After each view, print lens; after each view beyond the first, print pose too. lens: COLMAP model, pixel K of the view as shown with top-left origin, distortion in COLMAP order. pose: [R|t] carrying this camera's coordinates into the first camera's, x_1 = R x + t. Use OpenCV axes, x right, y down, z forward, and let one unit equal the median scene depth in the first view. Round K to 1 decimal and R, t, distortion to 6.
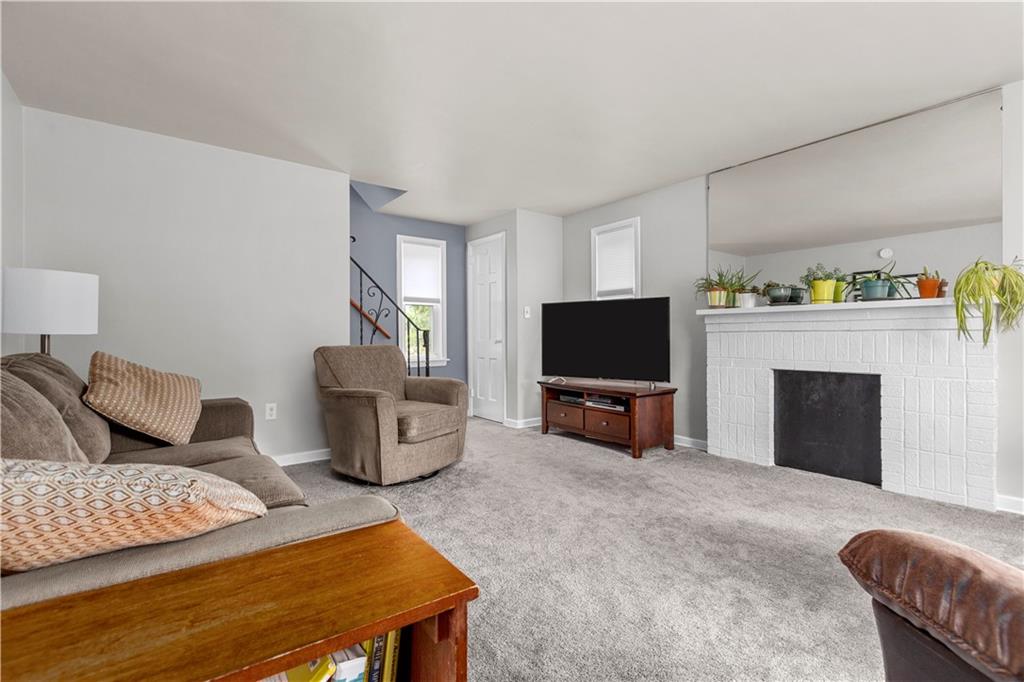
lens RADIAL K [[465.6, 0, 506.1], [0, 465.6, 331.1], [0, 0, 1]] dist [0.003201, -0.001490]
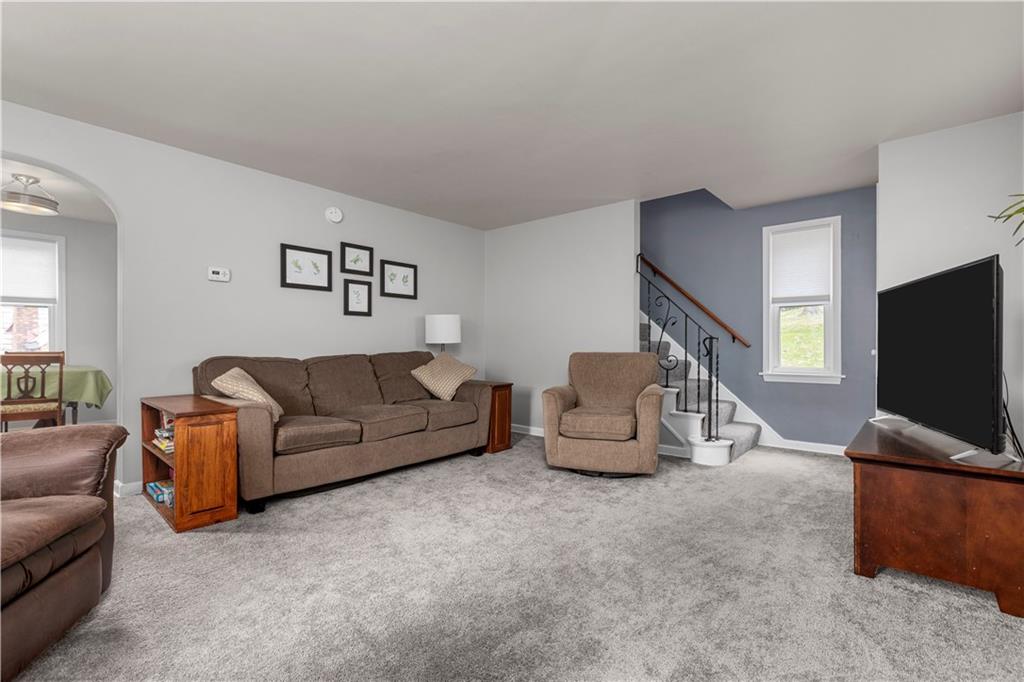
lens RADIAL K [[465.6, 0, 518.9], [0, 465.6, 344.5], [0, 0, 1]] dist [0.003201, -0.001490]
pose [[0.216658, 0.002573, -0.976244, 0.720251], [0.009848, 0.999940, 0.004821, 0.003167], [0.976198, -0.010658, 0.216620, 0.507249]]
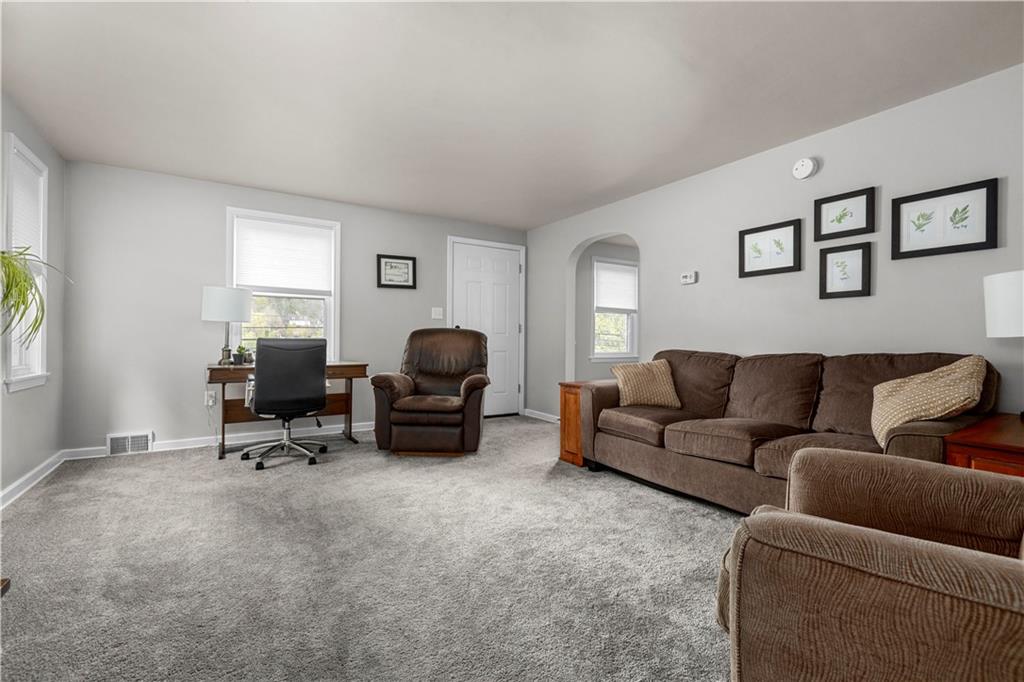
lens RADIAL K [[465.6, 0, 511.8], [0, 465.6, 346.8], [0, 0, 1]] dist [0.003201, -0.001490]
pose [[-0.996928, -0.004034, 0.078216, 0.020527], [-0.003969, 0.999992, 0.000984, 0.017879], [-0.078220, 0.000671, -0.996936, 1.183108]]
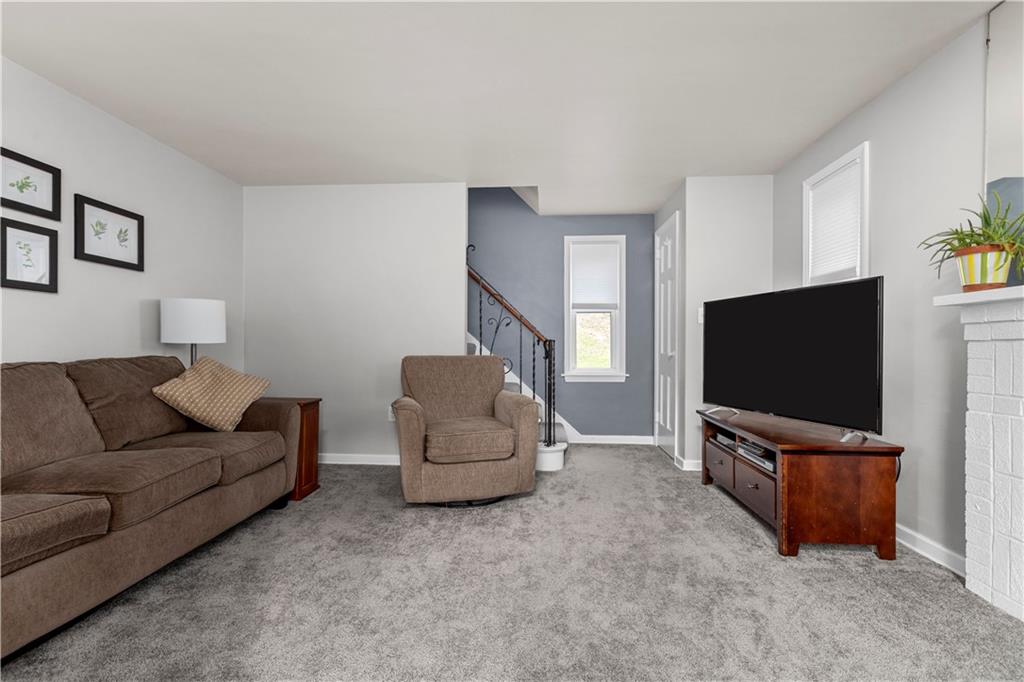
lens RADIAL K [[465.6, 0, 507.6], [0, 465.6, 349.0], [0, 0, 1]] dist [0.003201, -0.001490]
pose [[0.753588, 0.007739, -0.657301, 0.399566], [0.000705, 0.999921, 0.012581, 0.004193], [0.657346, -0.009944, 0.753523, 0.324490]]
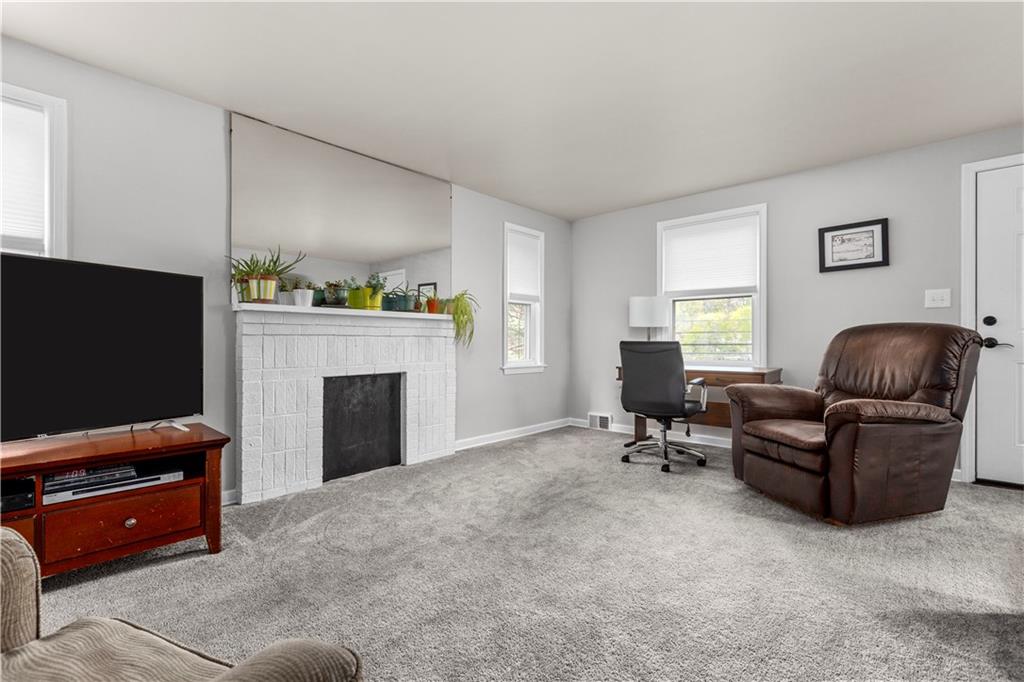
lens RADIAL K [[465.6, 0, 505.2], [0, 465.6, 337.5], [0, 0, 1]] dist [0.003201, -0.001490]
pose [[-0.173856, 0.012235, 0.984695, -0.350488], [-0.010278, 0.999846, -0.014237, 0.012497], [-0.984718, -0.012596, -0.173703, 0.742654]]
